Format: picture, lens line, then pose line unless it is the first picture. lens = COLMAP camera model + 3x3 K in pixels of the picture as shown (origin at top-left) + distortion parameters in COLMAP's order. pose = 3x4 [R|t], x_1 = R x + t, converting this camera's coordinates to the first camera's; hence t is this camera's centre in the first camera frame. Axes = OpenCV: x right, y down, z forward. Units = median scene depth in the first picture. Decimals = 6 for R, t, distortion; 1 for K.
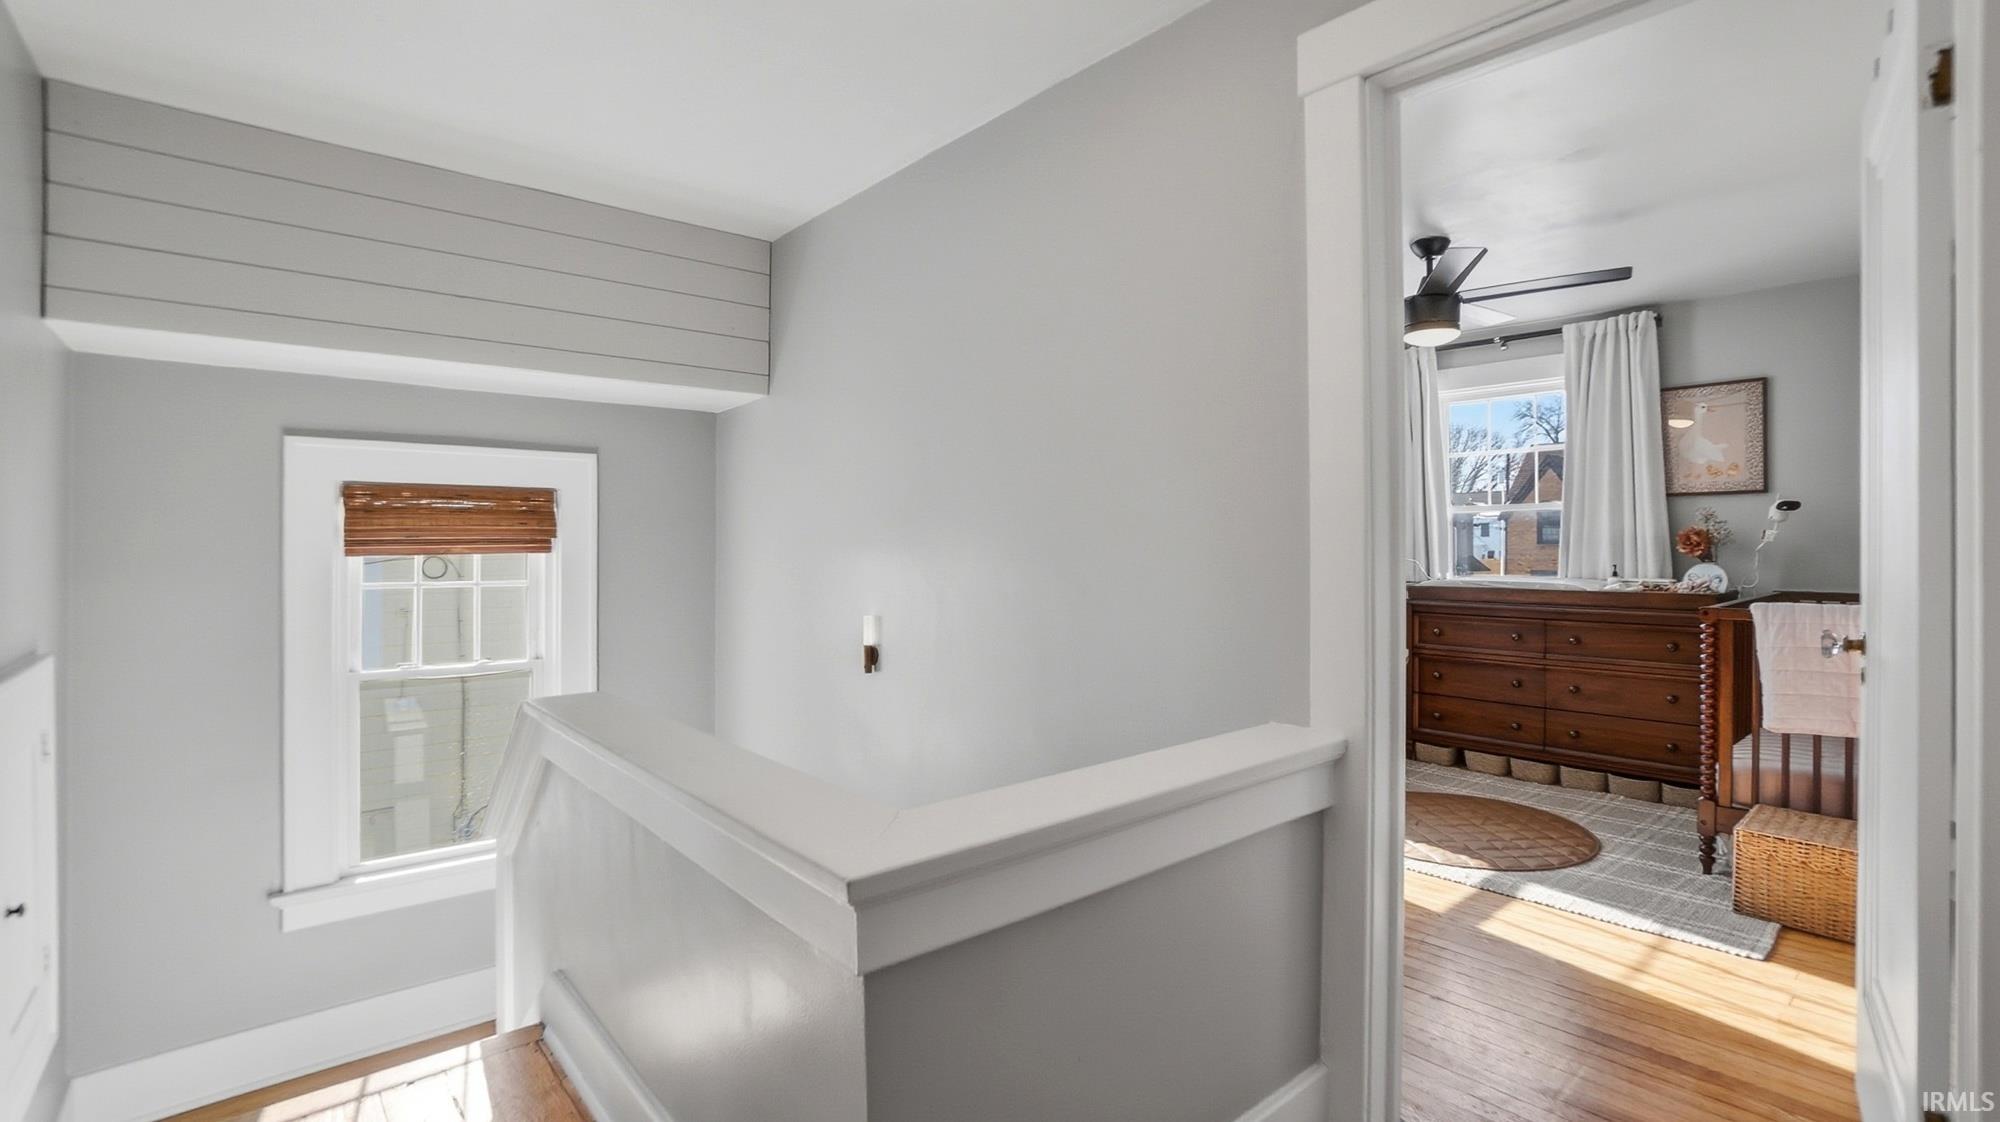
lens RADIAL K [[901.2, 0, 1003.4], [0, 901.2, 544.1], [0, 0, 1]] dist [-0.028600, 0.003677]
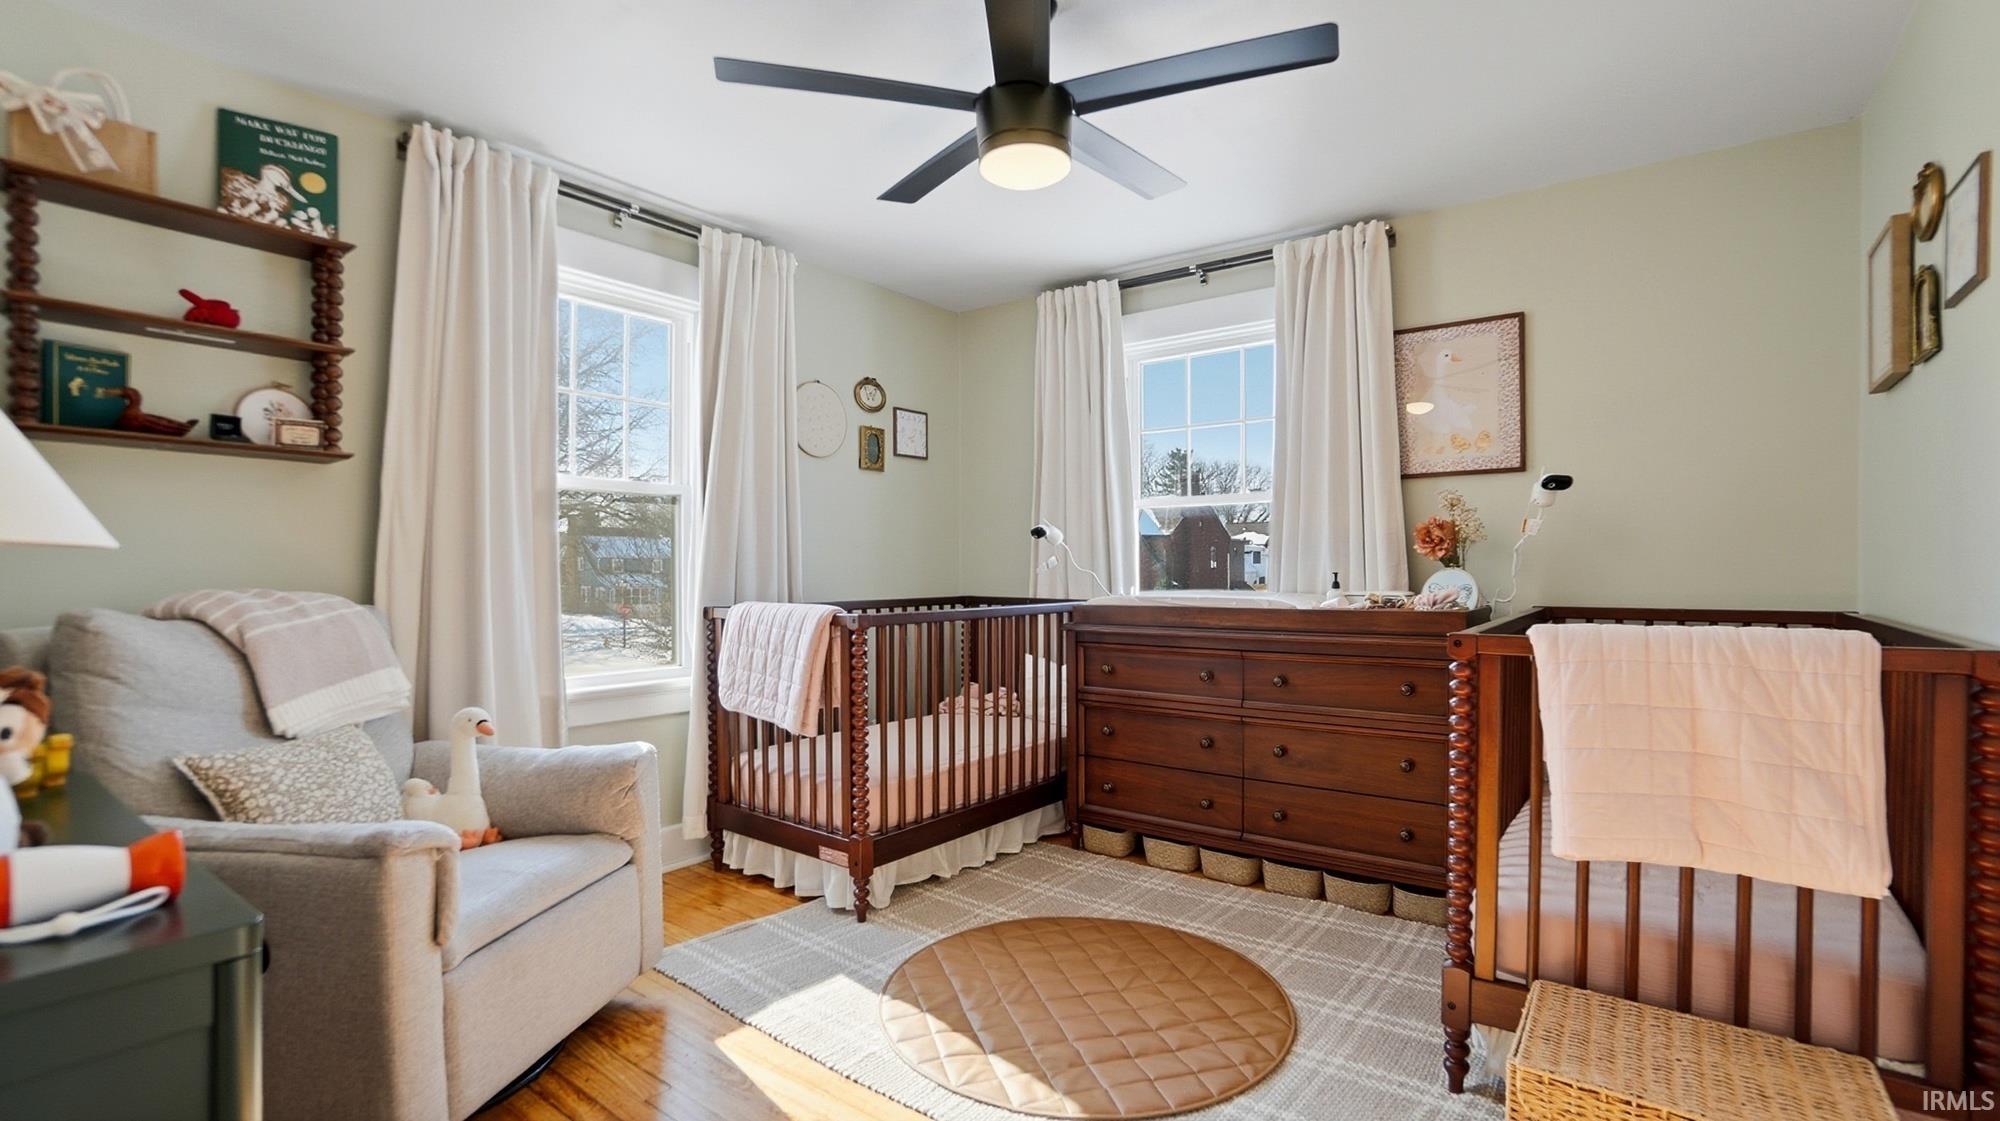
lens RADIAL K [[901.2, 0, 985.2], [0, 901.2, 573.6], [0, 0, 1]] dist [-0.028600, 0.003677]
pose [[0.980319, -0.000648, 0.197421, 0.283360], [0.000187, 0.999997, 0.002349, 0.023746], [-0.197422, -0.002266, 0.980316, 0.367713]]
